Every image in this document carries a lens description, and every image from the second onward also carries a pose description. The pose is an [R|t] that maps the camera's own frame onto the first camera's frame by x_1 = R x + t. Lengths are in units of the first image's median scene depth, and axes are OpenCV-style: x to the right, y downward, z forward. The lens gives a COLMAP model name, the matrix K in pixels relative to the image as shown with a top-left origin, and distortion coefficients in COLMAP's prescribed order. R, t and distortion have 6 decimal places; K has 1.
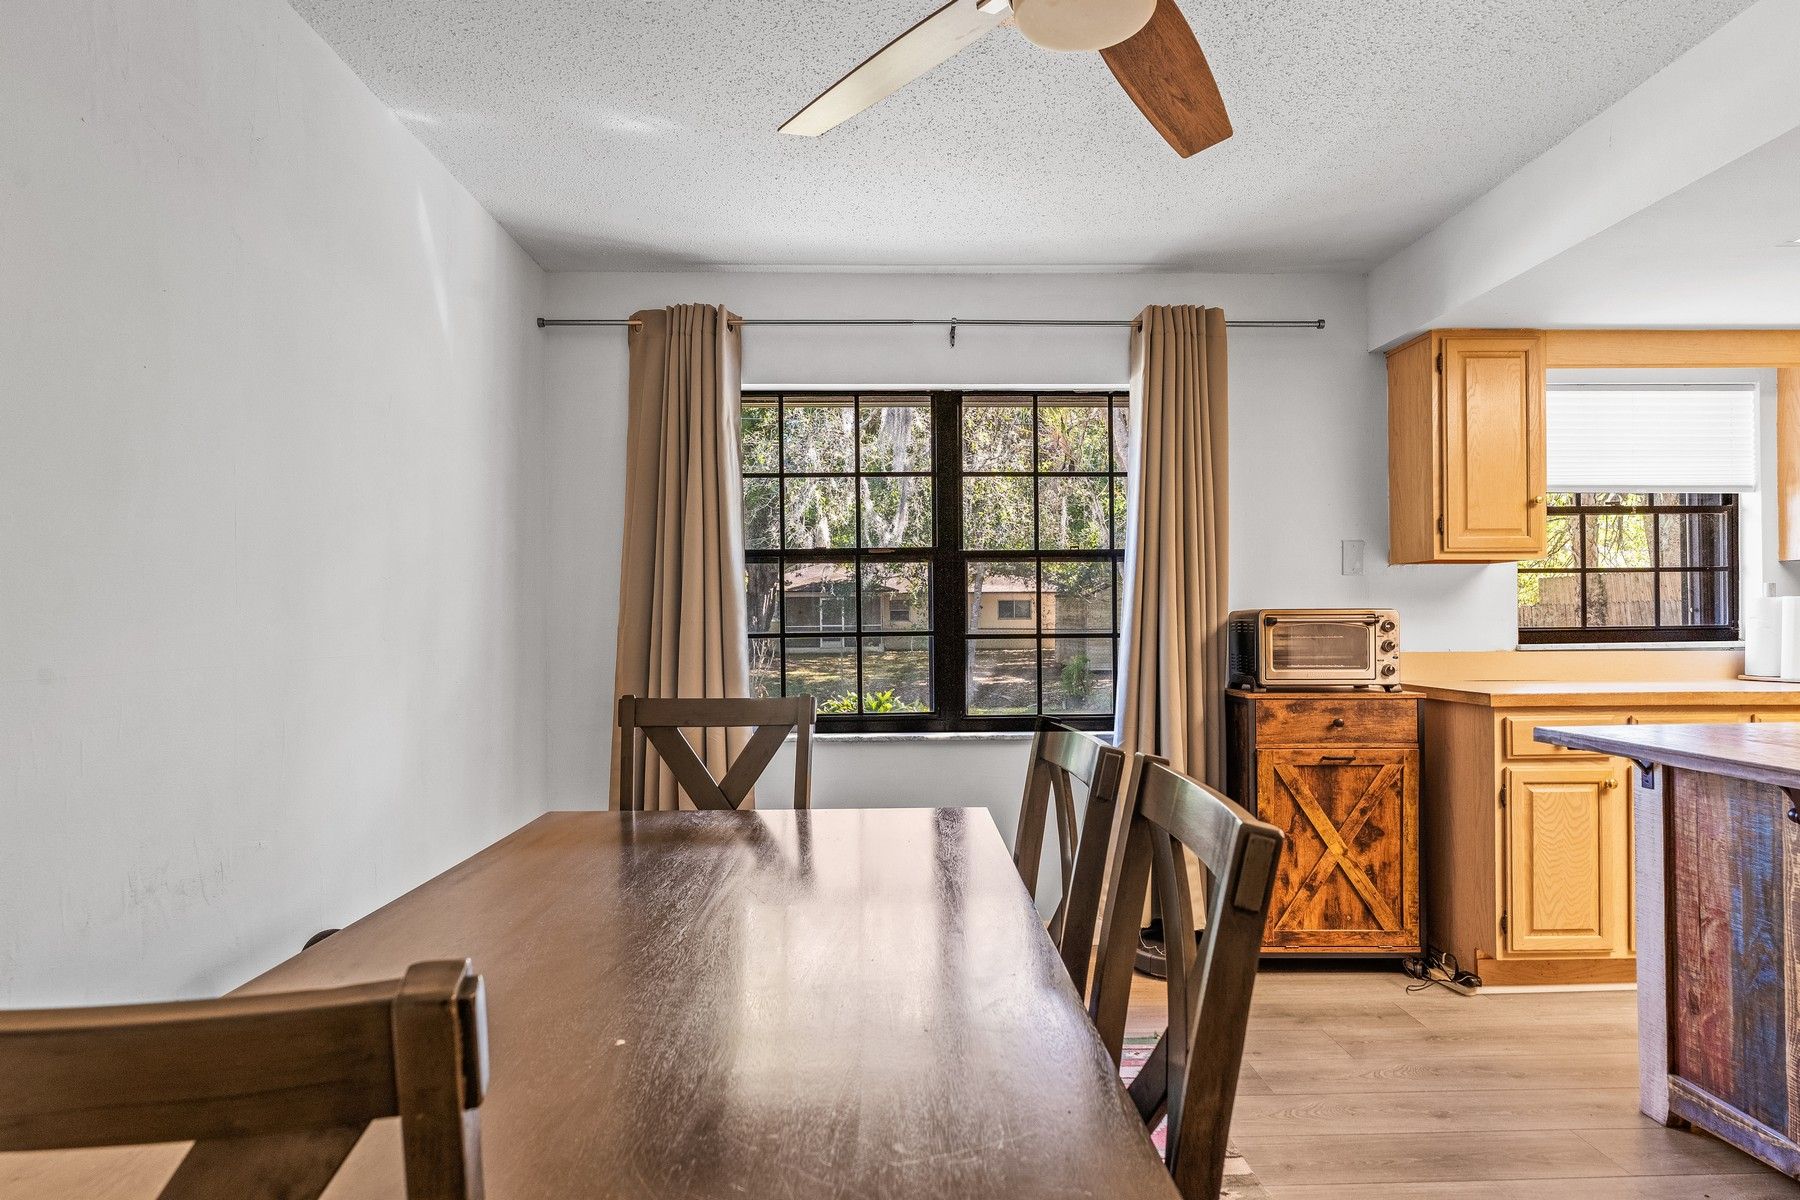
lens RADIAL K [[988.3, 0, 905.3], [0, 988.3, 616.4], [0, 0, 1]] dist [-0.000926, -0.000047]
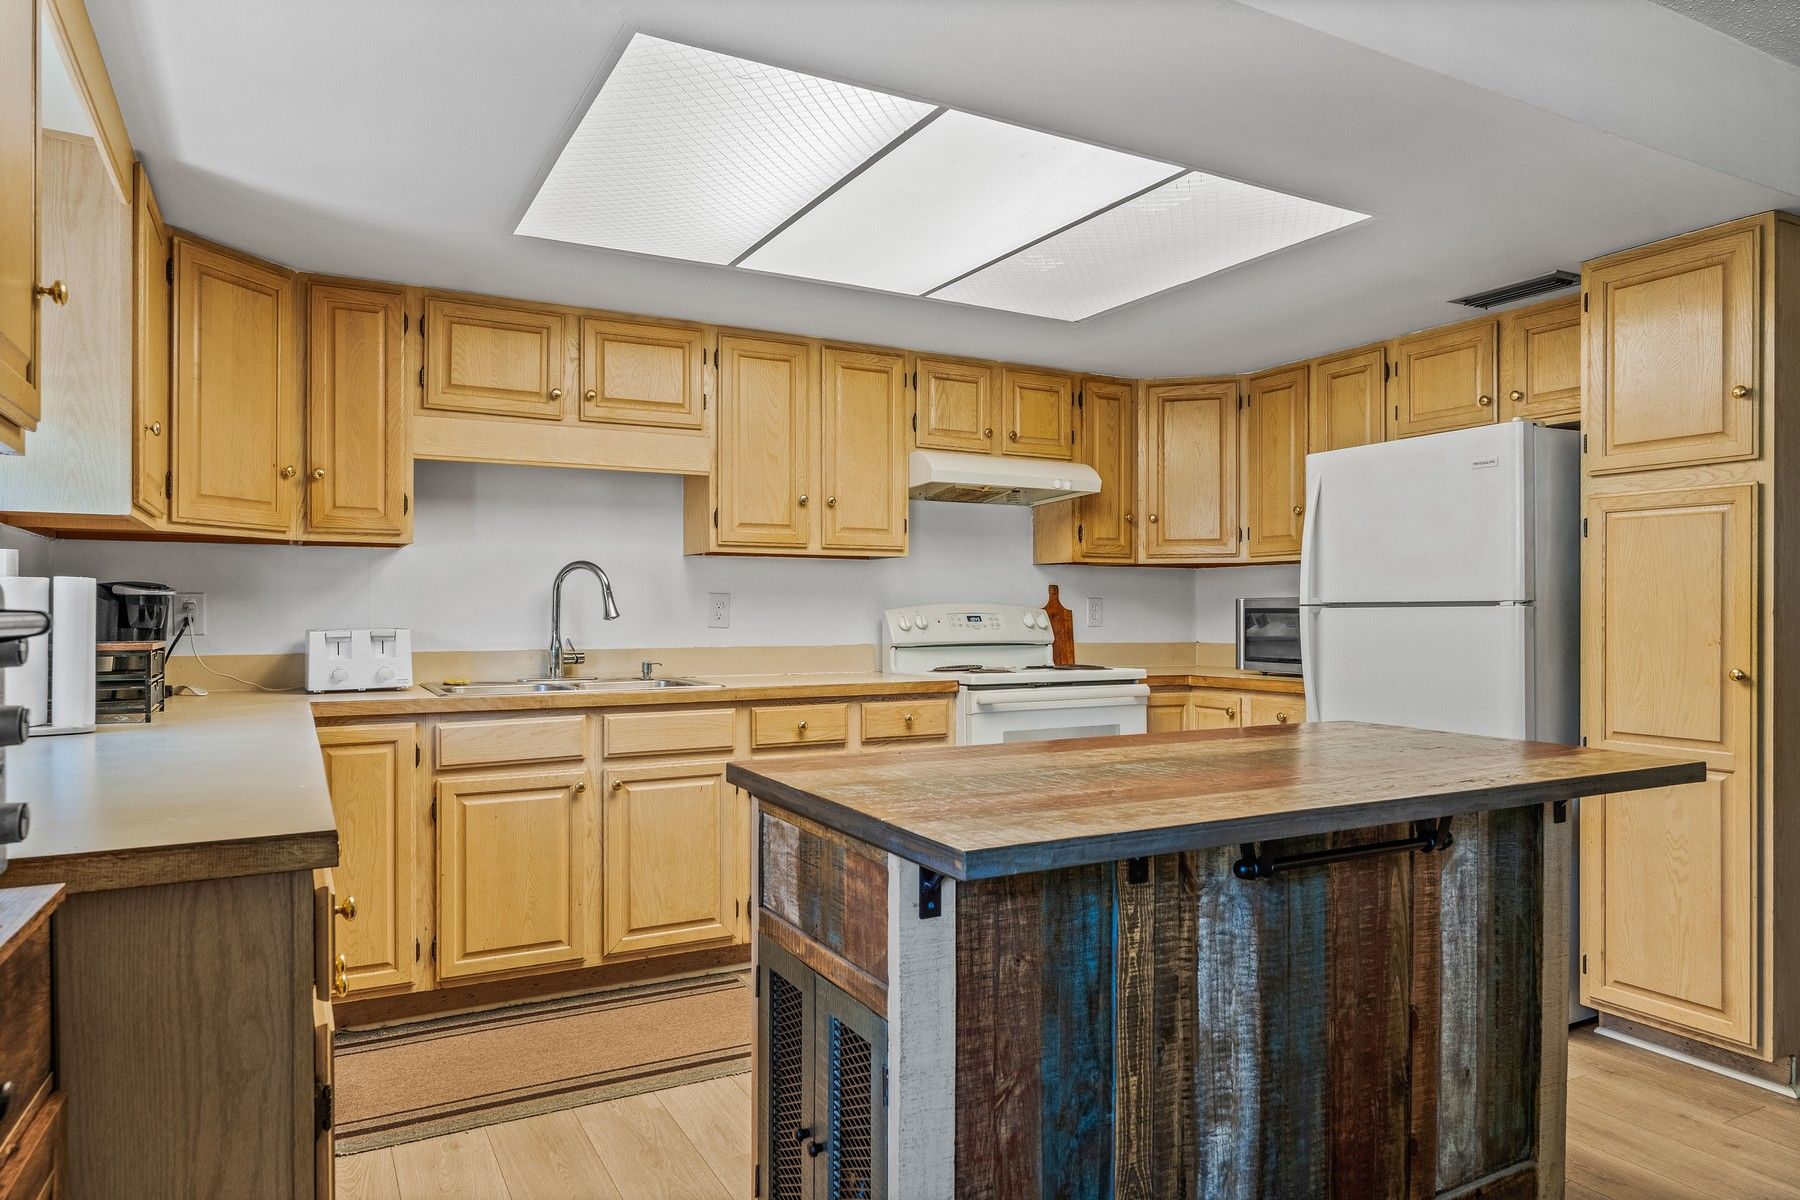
lens RADIAL K [[1137.0, 0, 900.0], [0, 1137.0, 600.0], [0, 0, 1]] dist [0.000140, -0.000817]
pose [[-0.453912, 0.010087, 0.890989, 0.124825], [-0.000747, 0.999931, -0.011701, -0.000829], [-0.891046, -0.005976, -0.453874, 0.933475]]
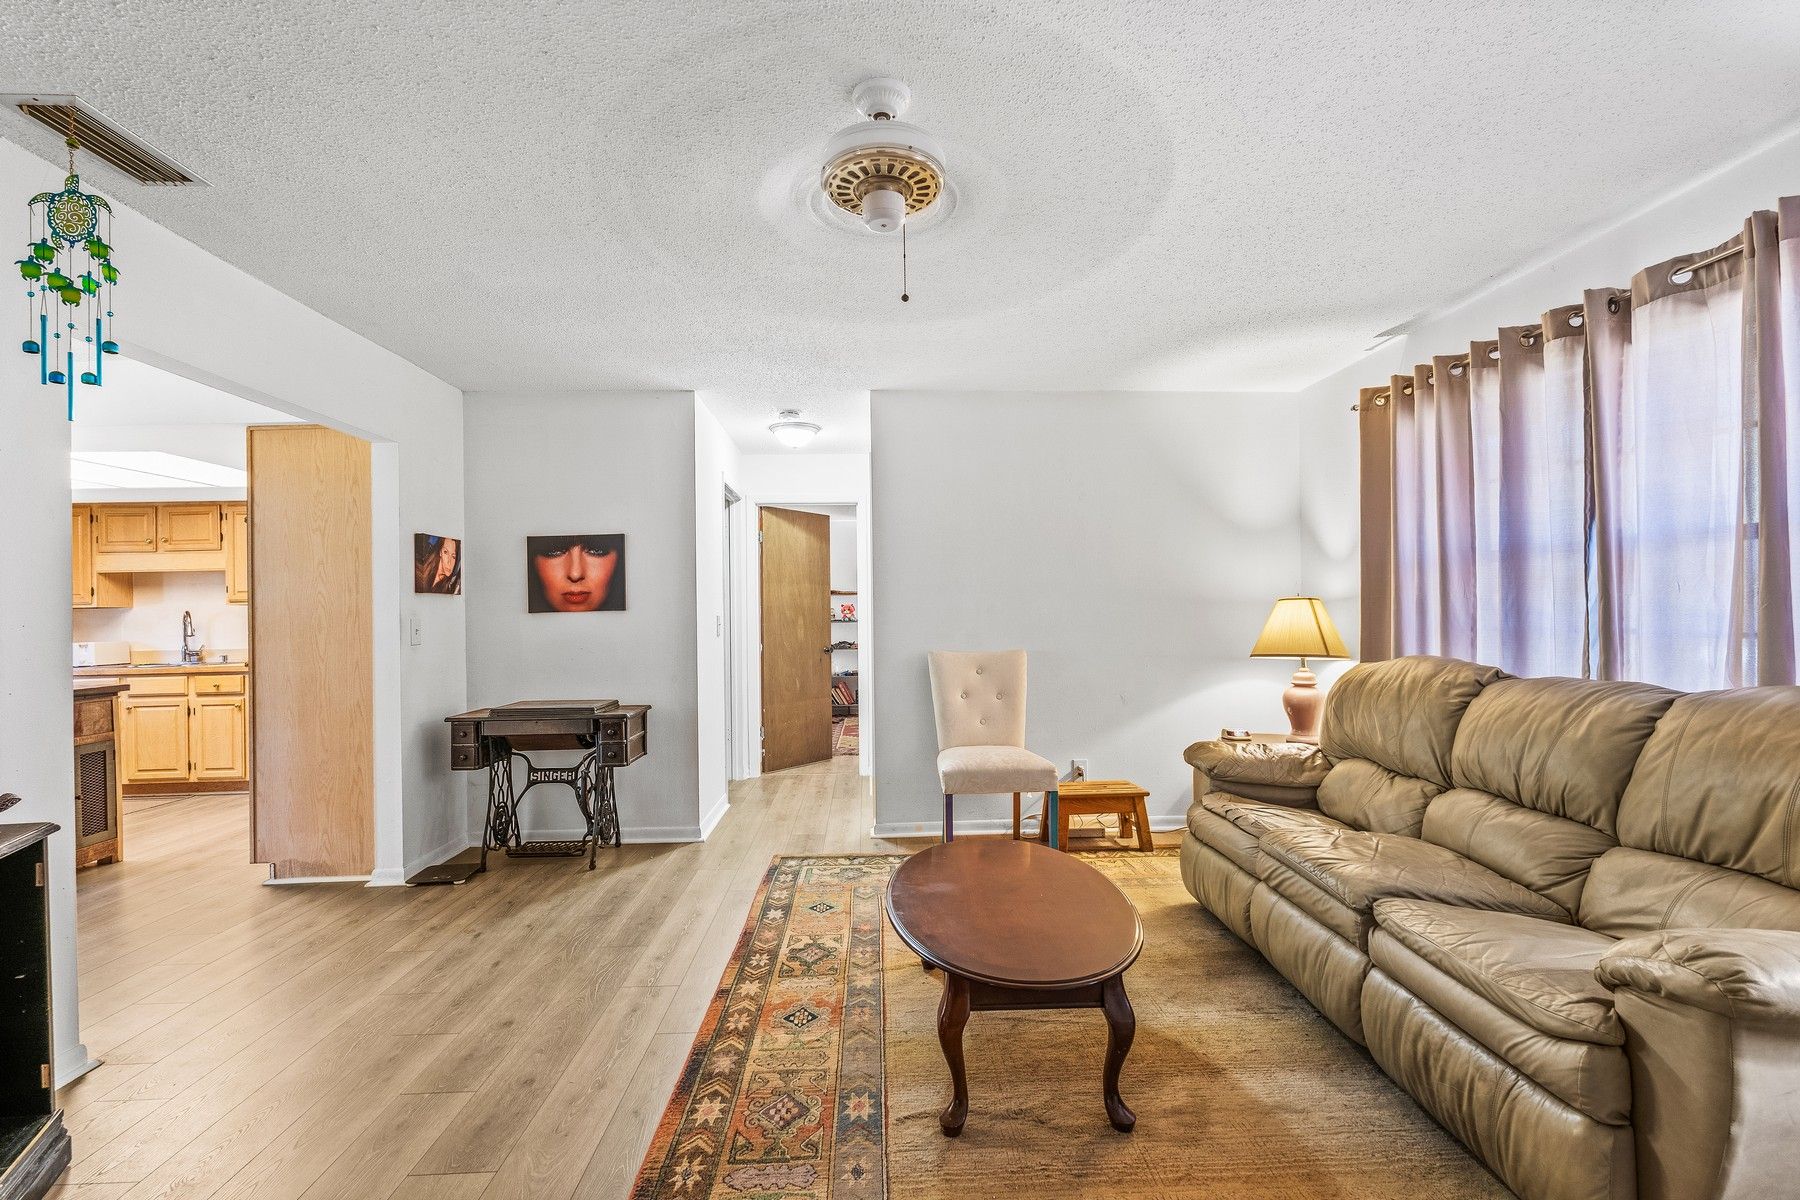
lens RADIAL K [[804.5, 0, 901.9], [0, 804.5, 606.3], [0, 0, 1]] dist [-0.002012, 0.000164]
pose [[-0.013898, 0.015589, 0.999782, -0.599275], [0.019600, 0.999691, -0.015315, -0.004248], [-0.999711, 0.019383, -0.014199, -0.973422]]
